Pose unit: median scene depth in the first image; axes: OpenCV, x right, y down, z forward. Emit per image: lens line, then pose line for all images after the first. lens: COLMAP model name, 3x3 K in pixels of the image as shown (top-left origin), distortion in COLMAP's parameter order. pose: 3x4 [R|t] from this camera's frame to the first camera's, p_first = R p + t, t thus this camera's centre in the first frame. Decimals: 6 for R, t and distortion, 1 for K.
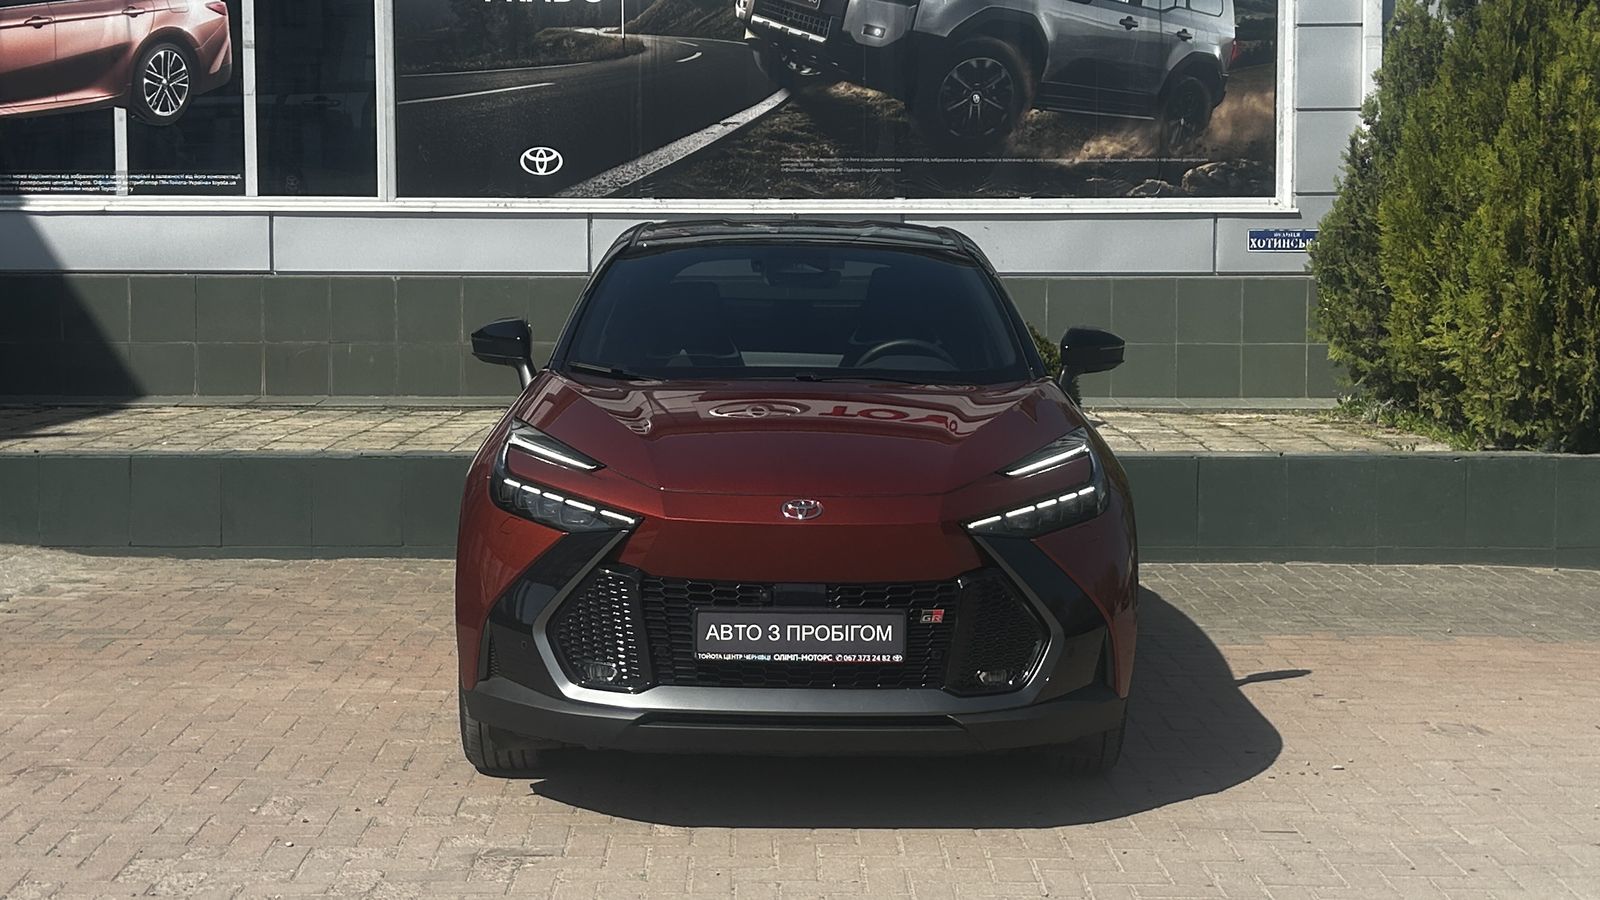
lens RADIAL K [[2236.3, 0, 799.6], [0, 2236.3, 409.8], [0, 0, 1]] dist [0.201819, -0.573971]
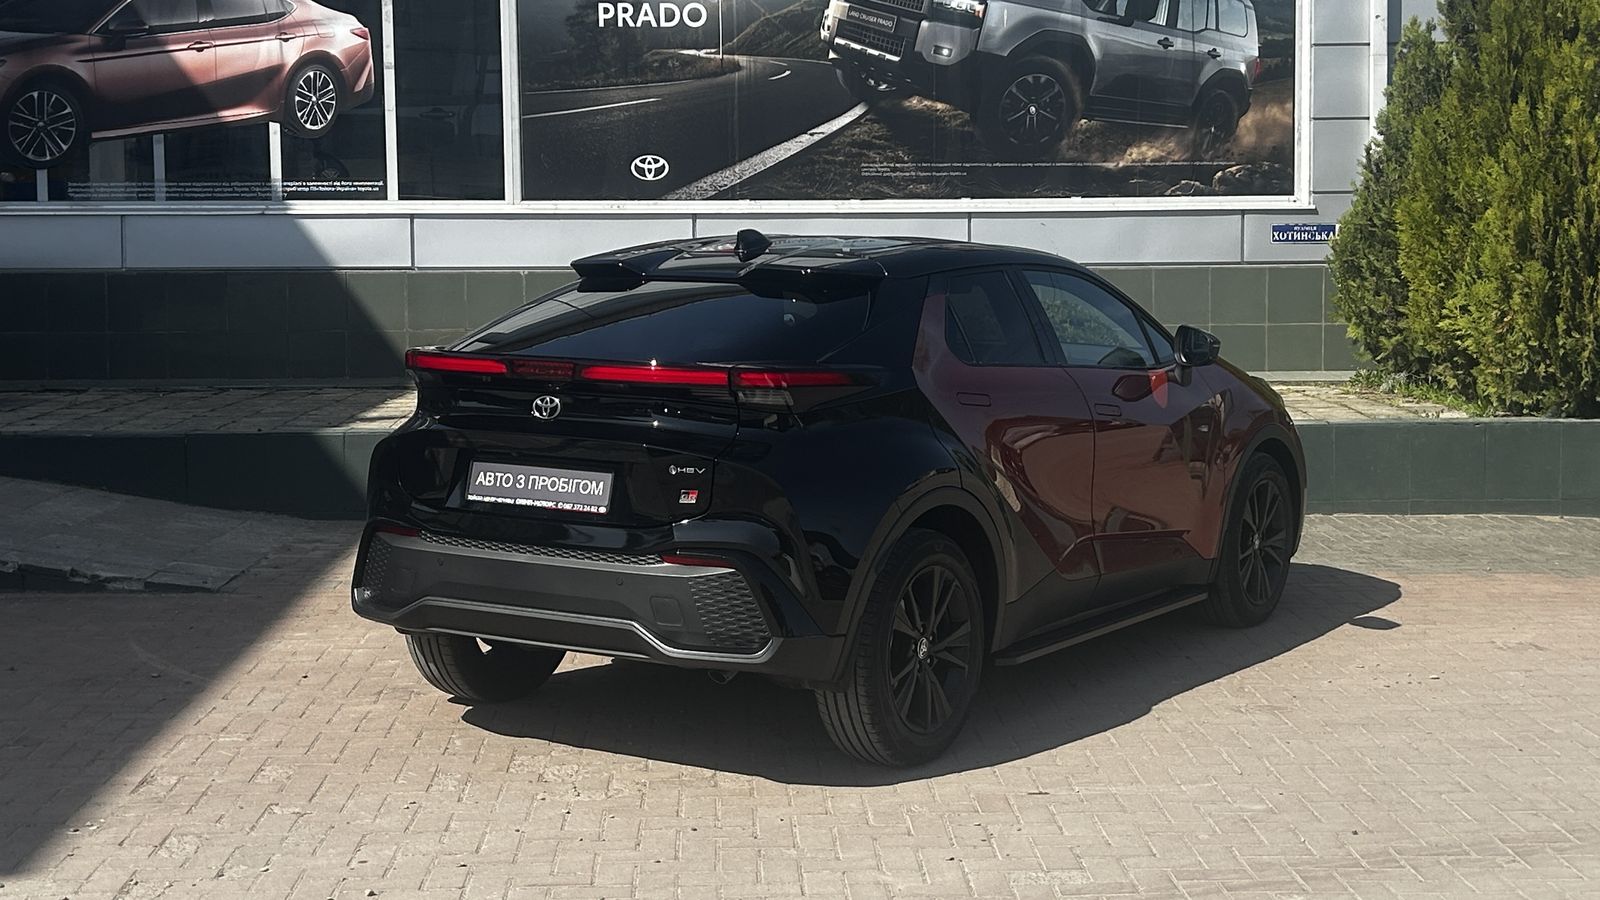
lens RADIAL K [[2117.3, 0, 844.2], [0, 2117.3, 400.7], [0, 0, 1]] dist [0.200861, -0.574446]
pose [[0.999280, -0.009570, 0.036702, -0.057656], [0.009169, 0.999897, 0.011070, -0.004397], [-0.036804, -0.010725, 0.999265, -0.073687]]
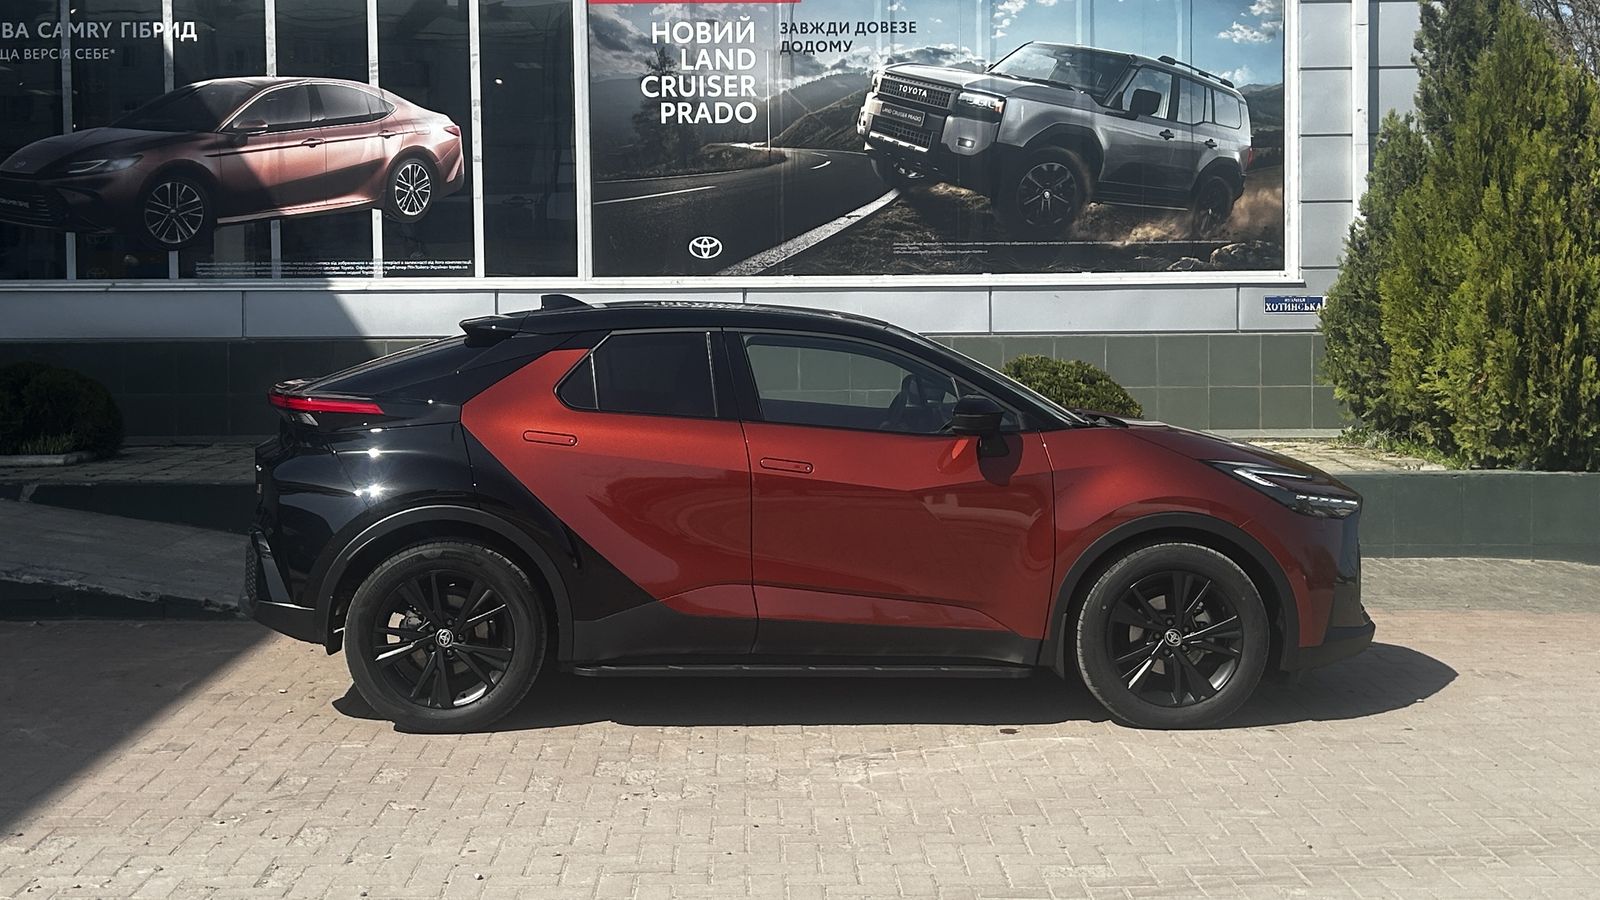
lens RADIAL K [[1914.3, 0, 800.2], [0, 1914.3, 400.9], [0, 0, 1]] dist [0.199738, -0.523929]
pose [[0.999966, -0.008216, 0.000851, -0.062945], [0.008231, 0.999779, -0.019369, -0.002183], [-0.000692, 0.019376, 0.999812, -0.085508]]
